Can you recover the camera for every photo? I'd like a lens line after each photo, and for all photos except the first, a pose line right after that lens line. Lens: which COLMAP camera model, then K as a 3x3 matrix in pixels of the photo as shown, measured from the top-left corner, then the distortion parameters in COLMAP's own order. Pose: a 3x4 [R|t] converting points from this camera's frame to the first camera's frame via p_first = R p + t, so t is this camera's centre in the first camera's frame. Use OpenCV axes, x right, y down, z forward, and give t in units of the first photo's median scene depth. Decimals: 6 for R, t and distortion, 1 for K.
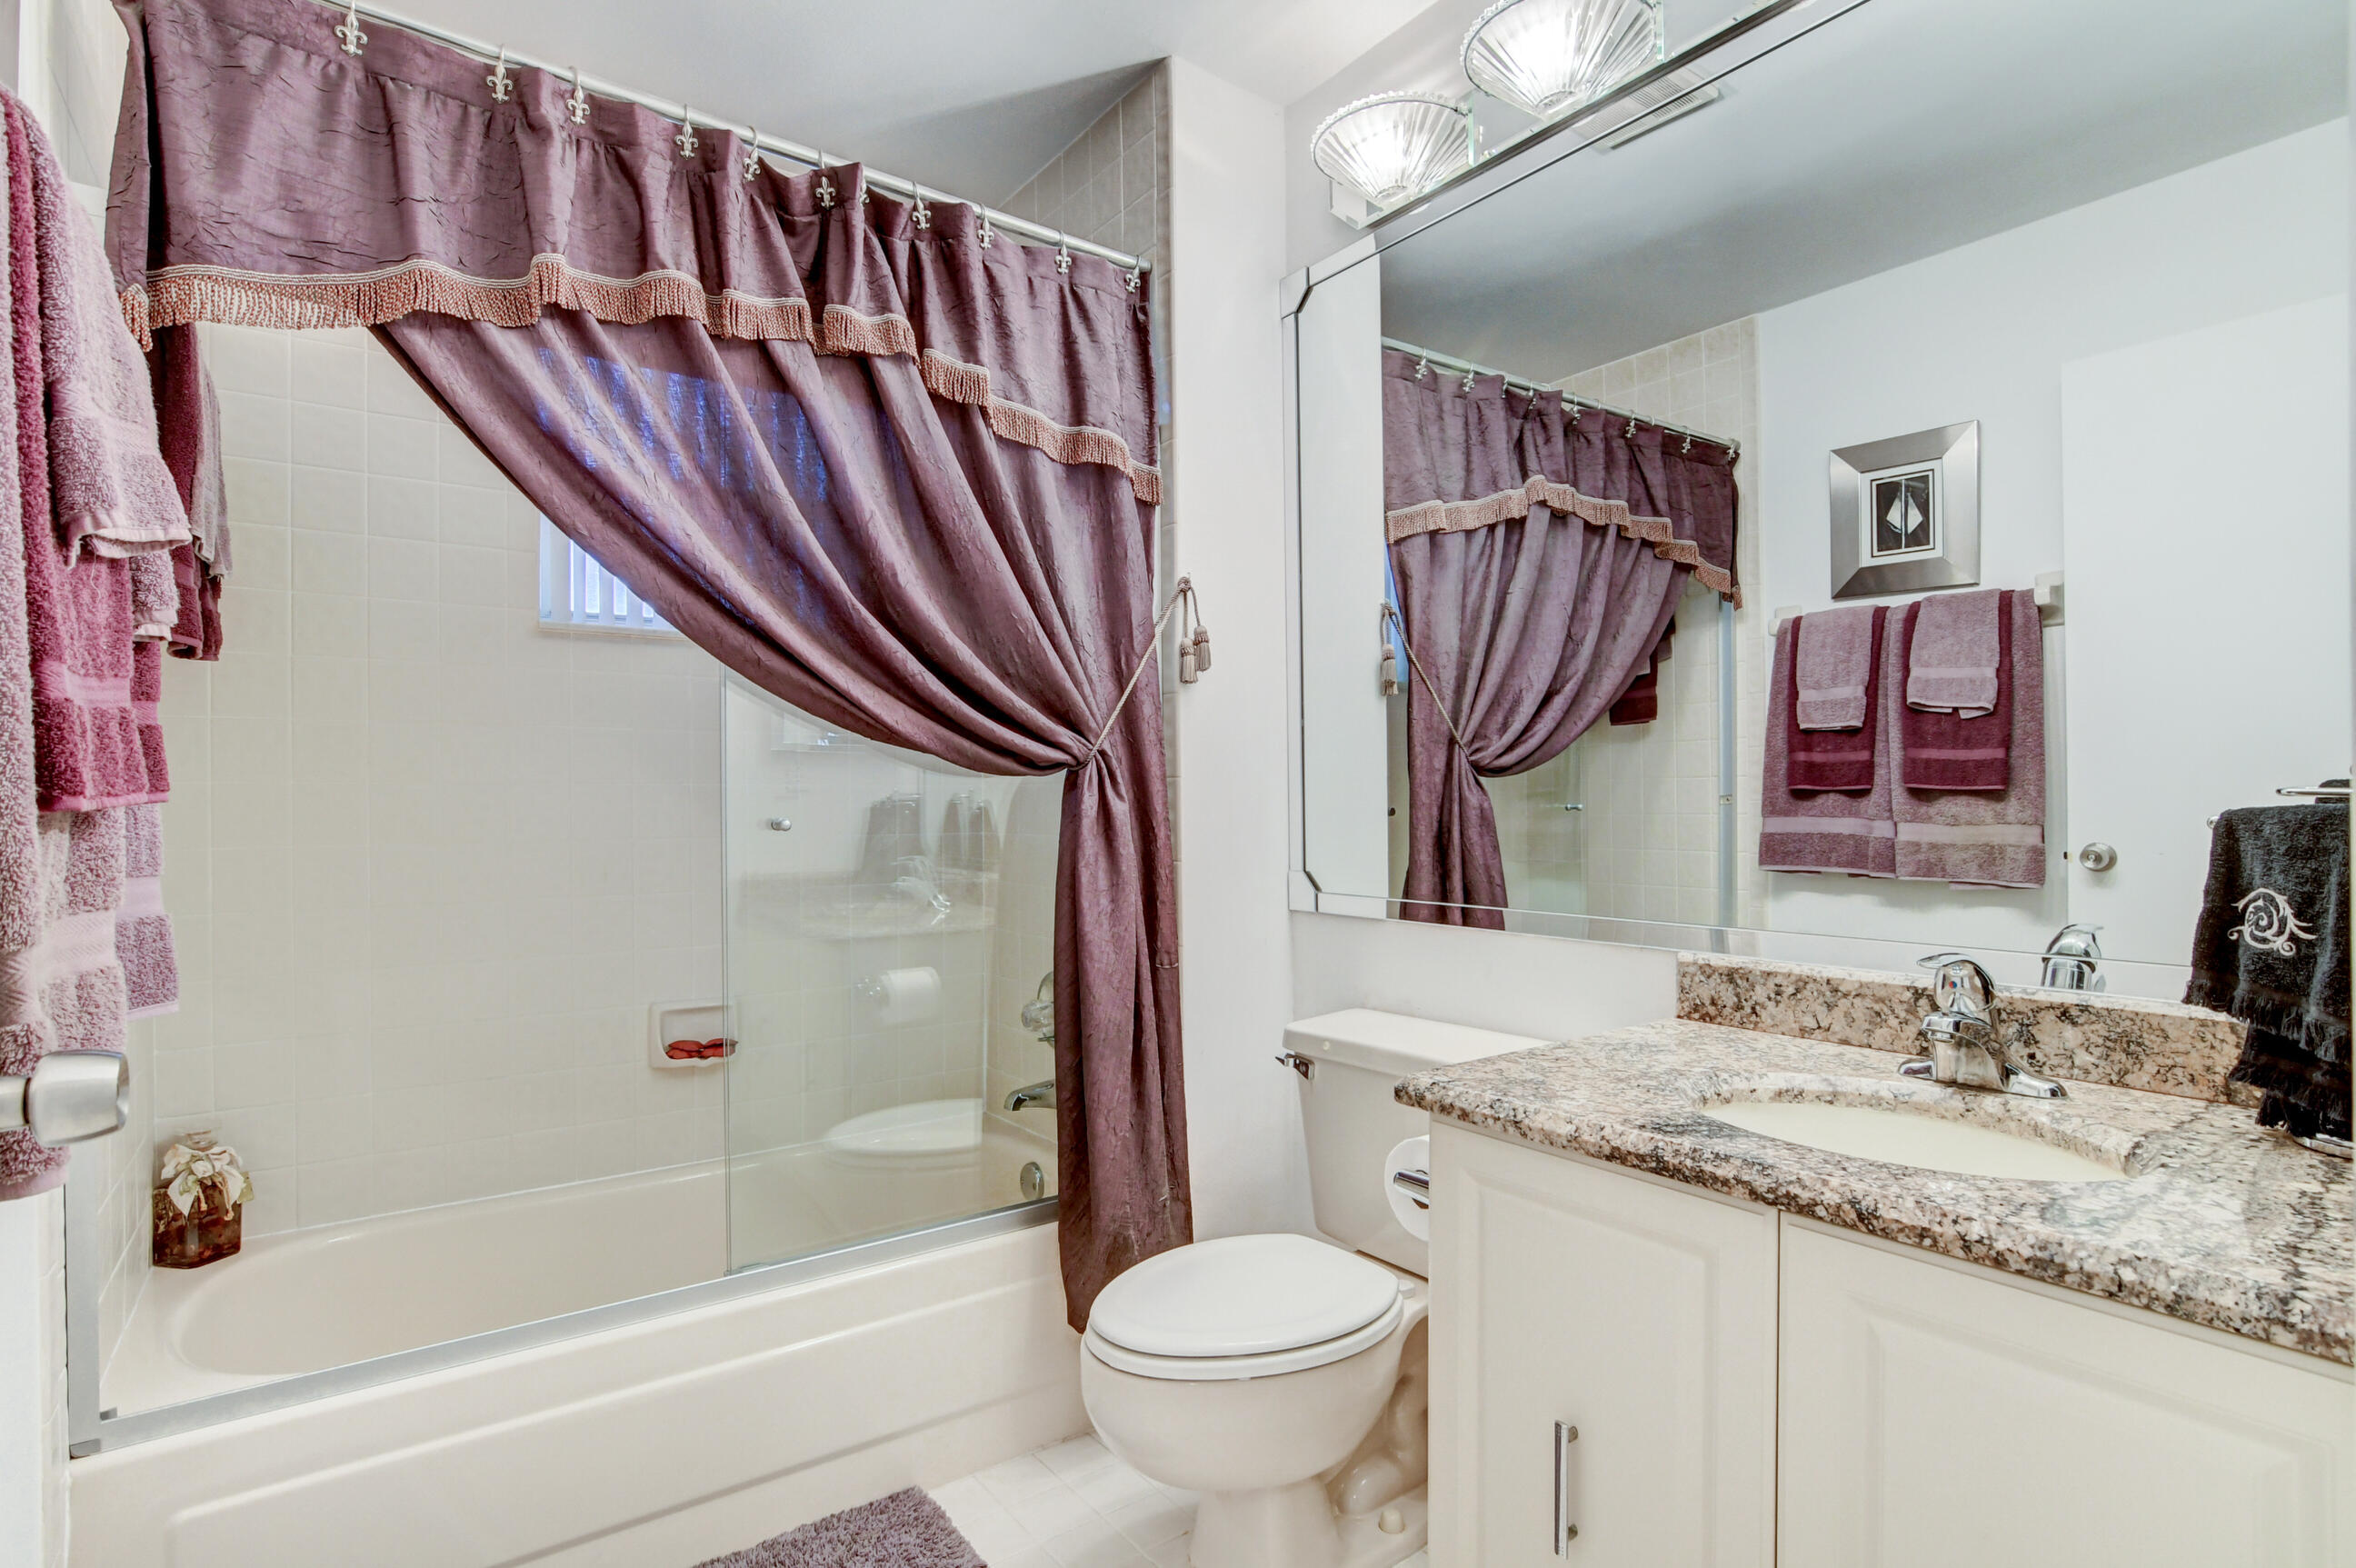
lens RADIAL K [[1153.3, 0, 1172.2], [0, 1153.3, 807.1], [0, 0, 1]] dist [-0.032593, 0.011206]
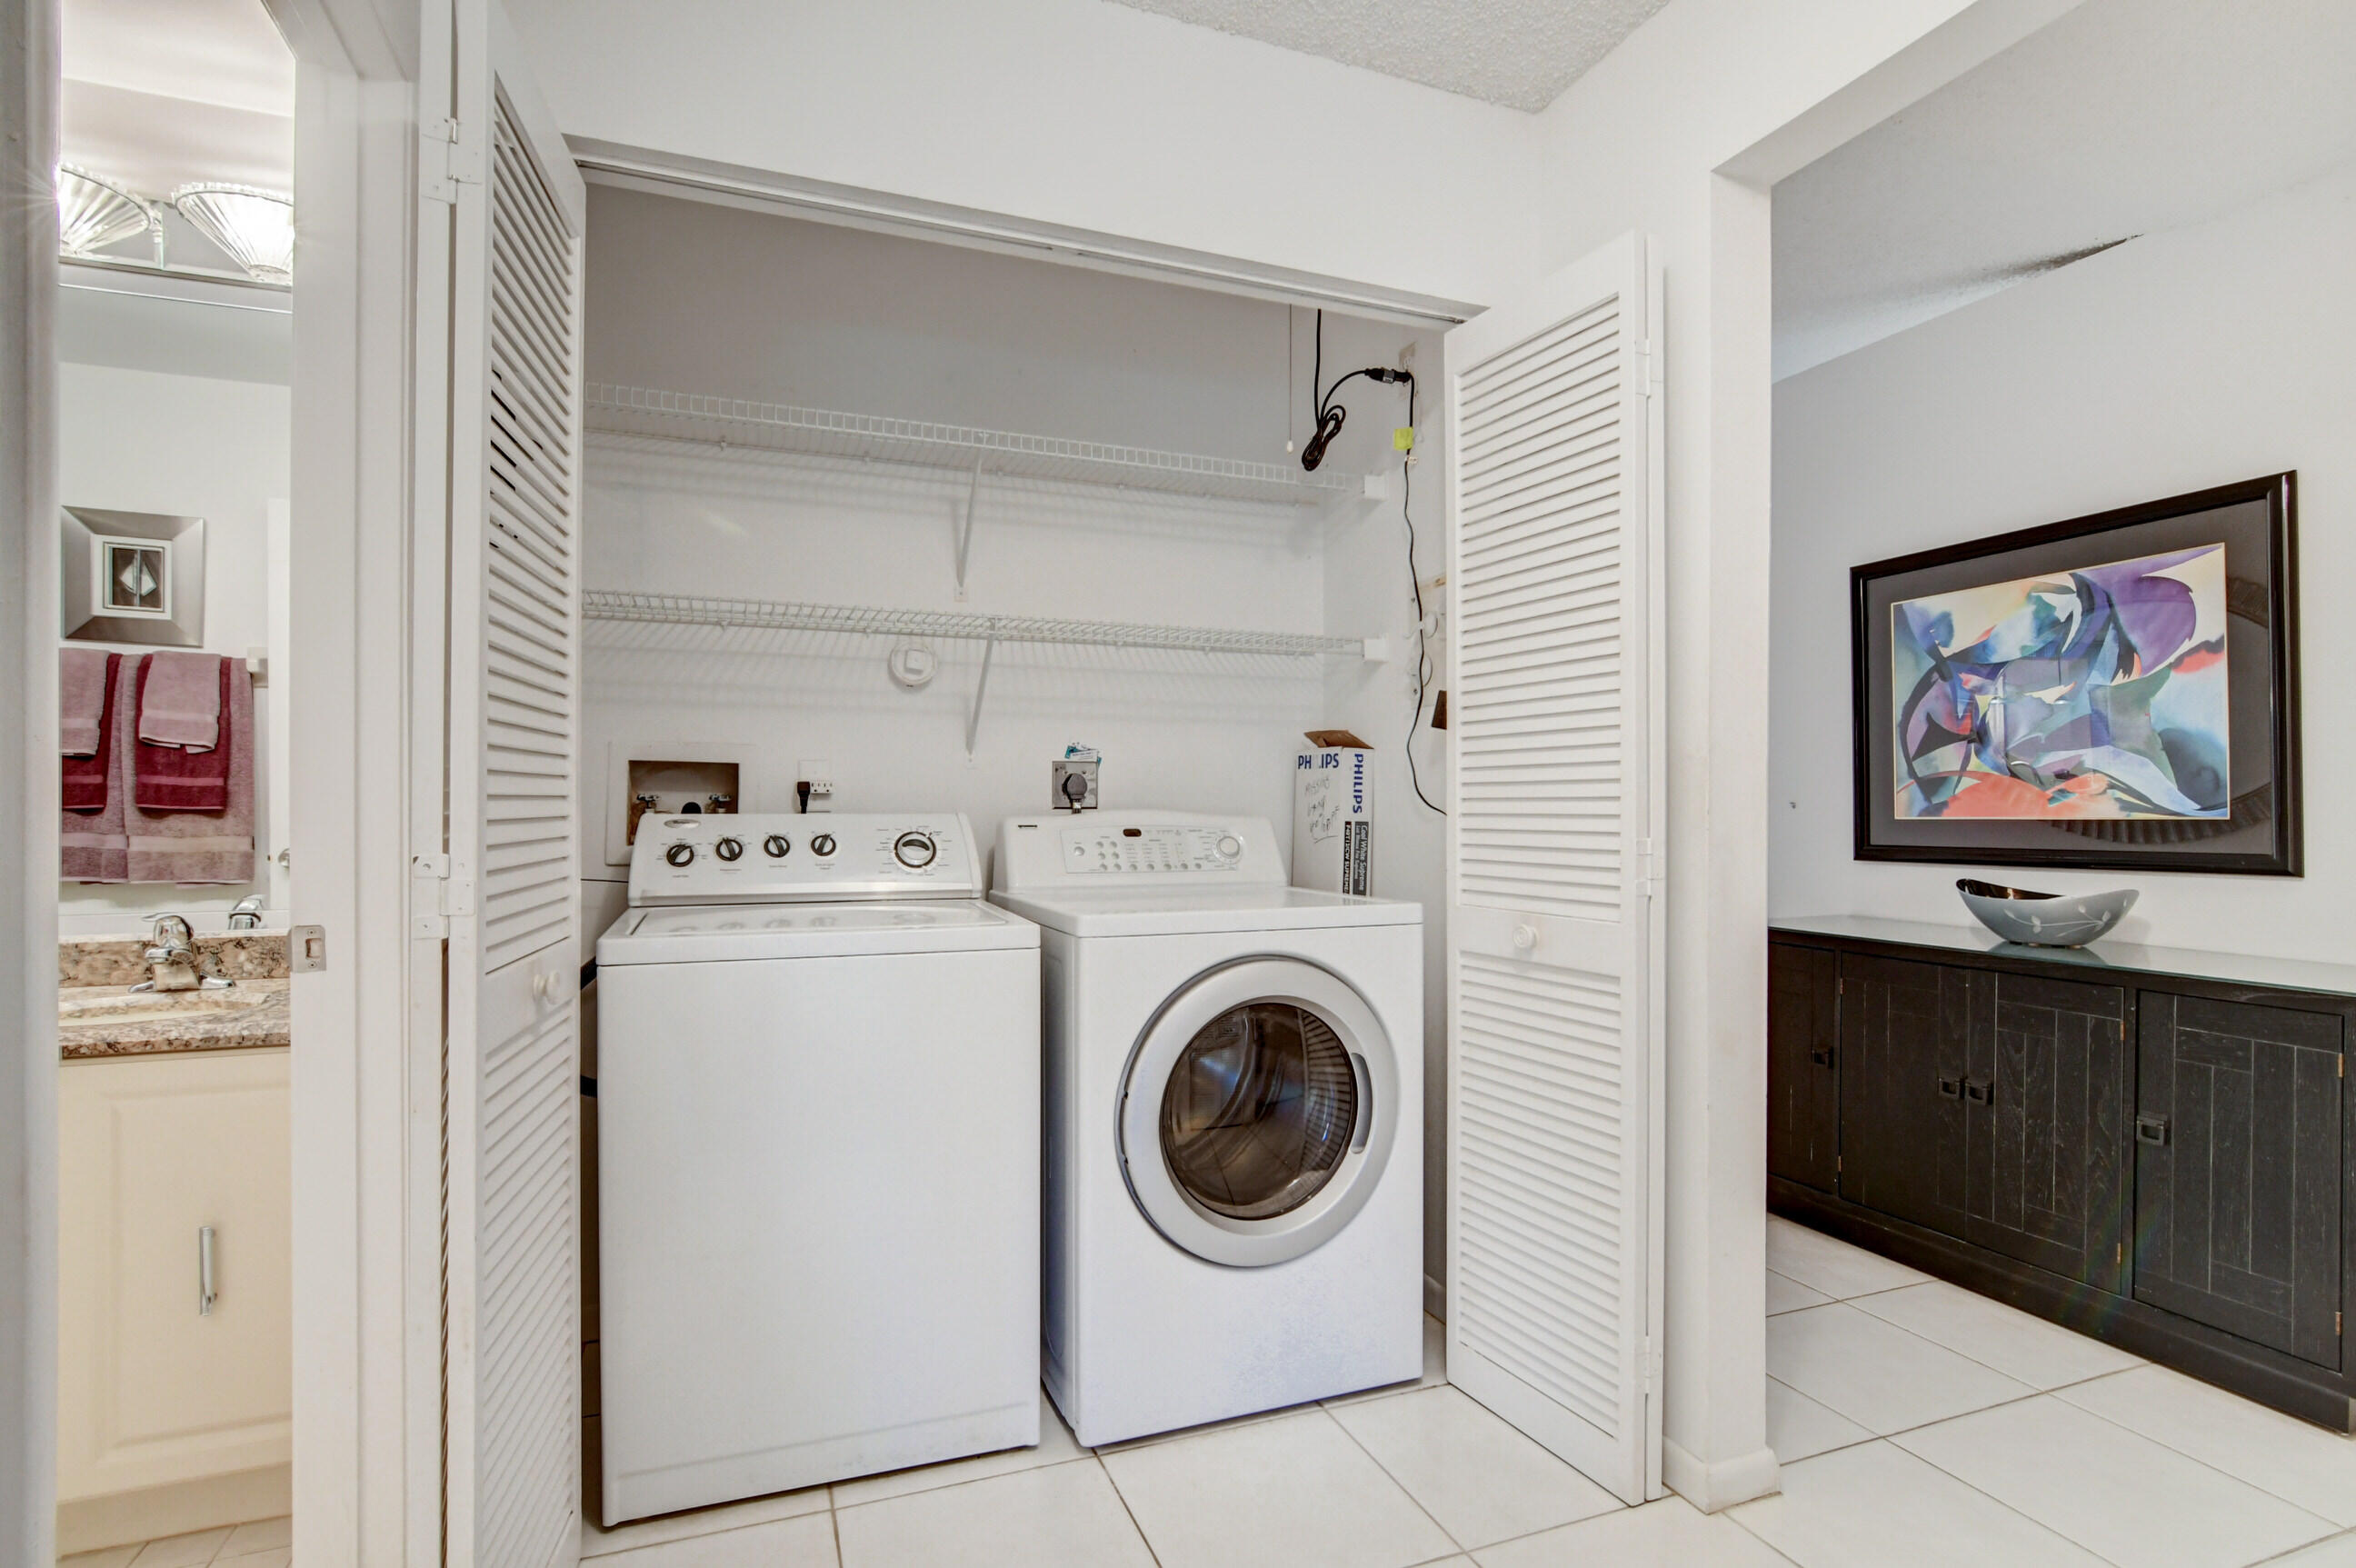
lens RADIAL K [[1153.3, 0, 1172.2], [0, 1153.3, 807.1], [0, 0, 1]] dist [-0.032593, 0.011206]
pose [[0.257123, 0.004432, 0.966369, -0.243806], [0.005298, 0.999968, -0.005996, -0.004473], [-0.966364, 0.006661, 0.257091, -0.385493]]
